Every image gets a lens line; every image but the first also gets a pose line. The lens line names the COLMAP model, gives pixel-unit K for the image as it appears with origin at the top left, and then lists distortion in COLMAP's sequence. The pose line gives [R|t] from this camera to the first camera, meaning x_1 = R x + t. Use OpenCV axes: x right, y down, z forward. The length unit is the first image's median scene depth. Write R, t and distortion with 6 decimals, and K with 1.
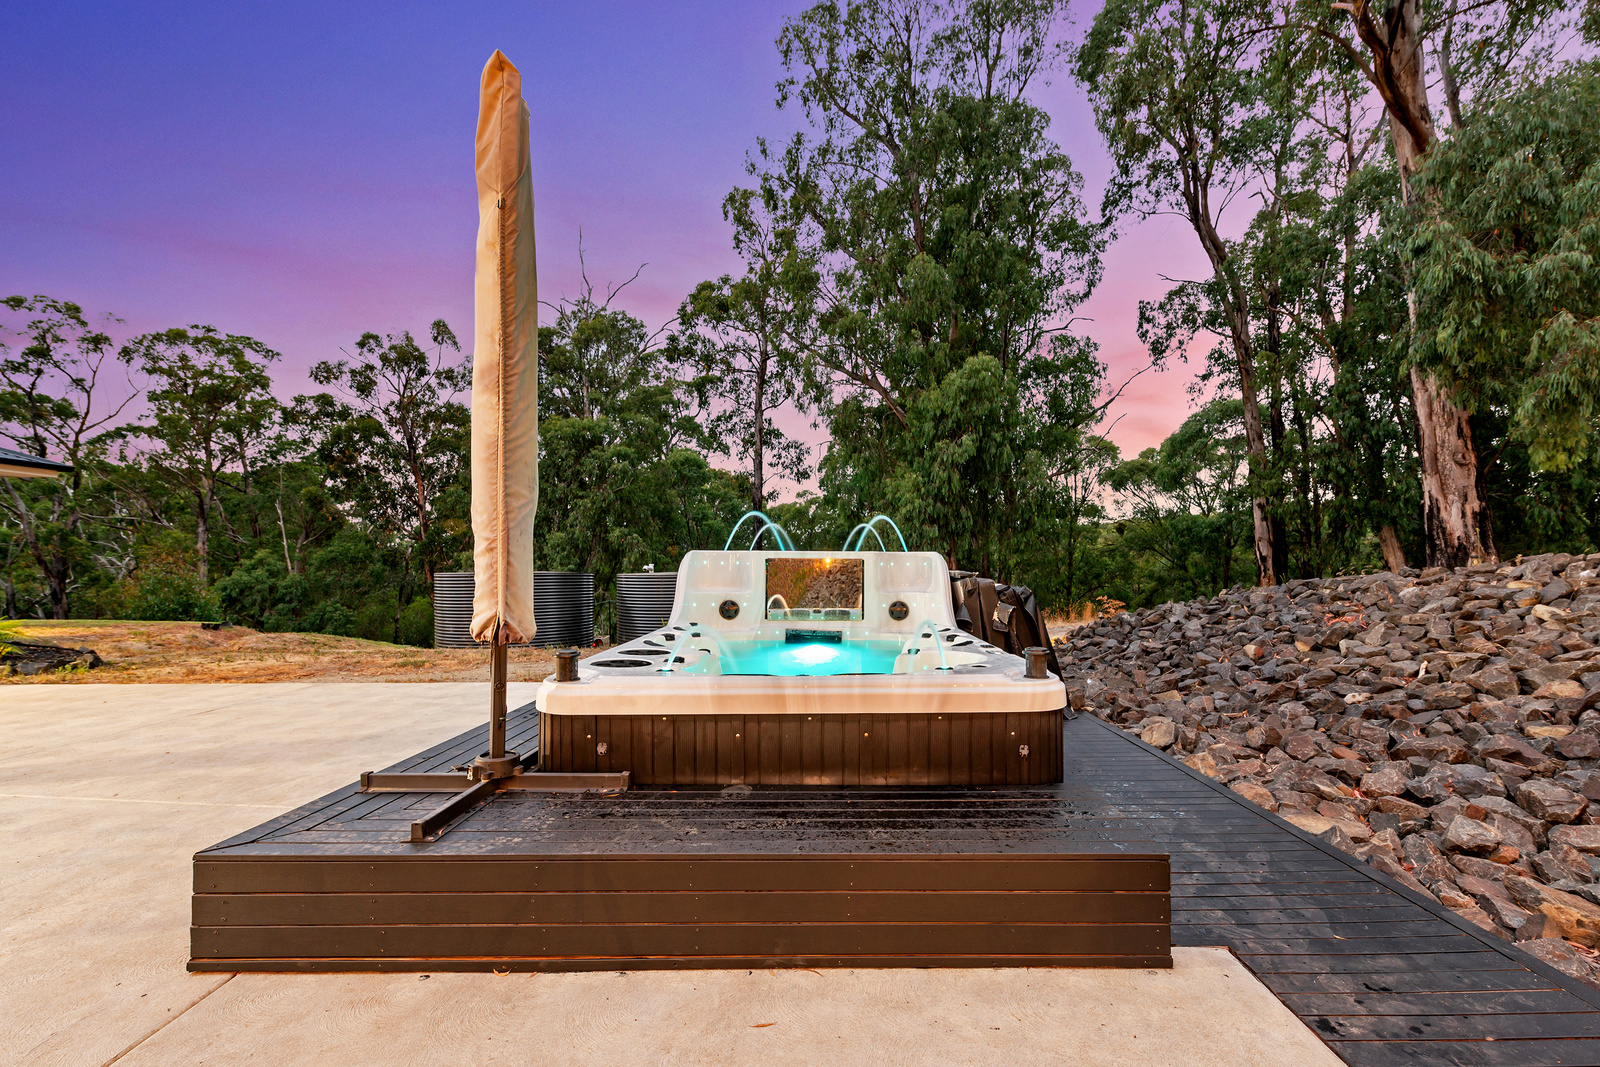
lens RADIAL K [[638.1, 0, 804.1], [0, 638.1, 584.0], [0, 0, 1]] dist [0.000609, 0.000200]
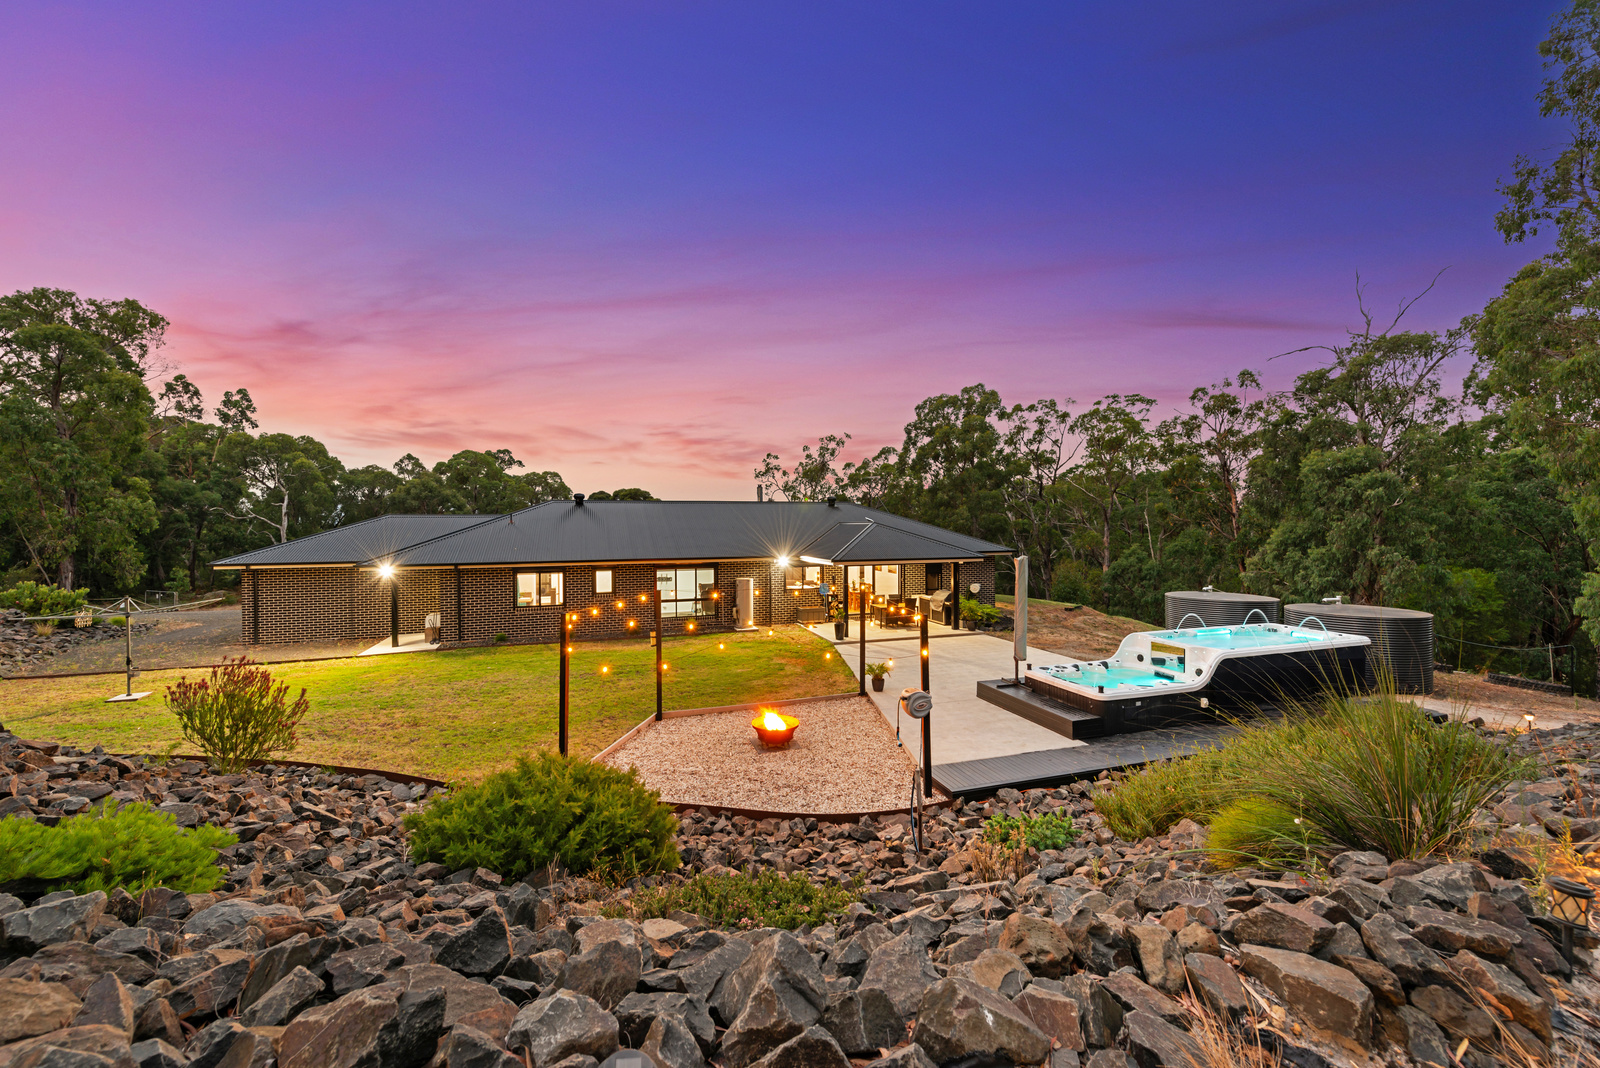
lens RADIAL K [[621.4, 0, 792.8], [0, 621.4, 530.9], [0, 0, 1]] dist [0.019214, -0.007294]
pose [[0.282545, 0.004604, -0.959243, 0.349021], [-0.003513, 0.999987, 0.003765, -0.087516], [0.959248, 0.002306, 0.282557, -0.202337]]
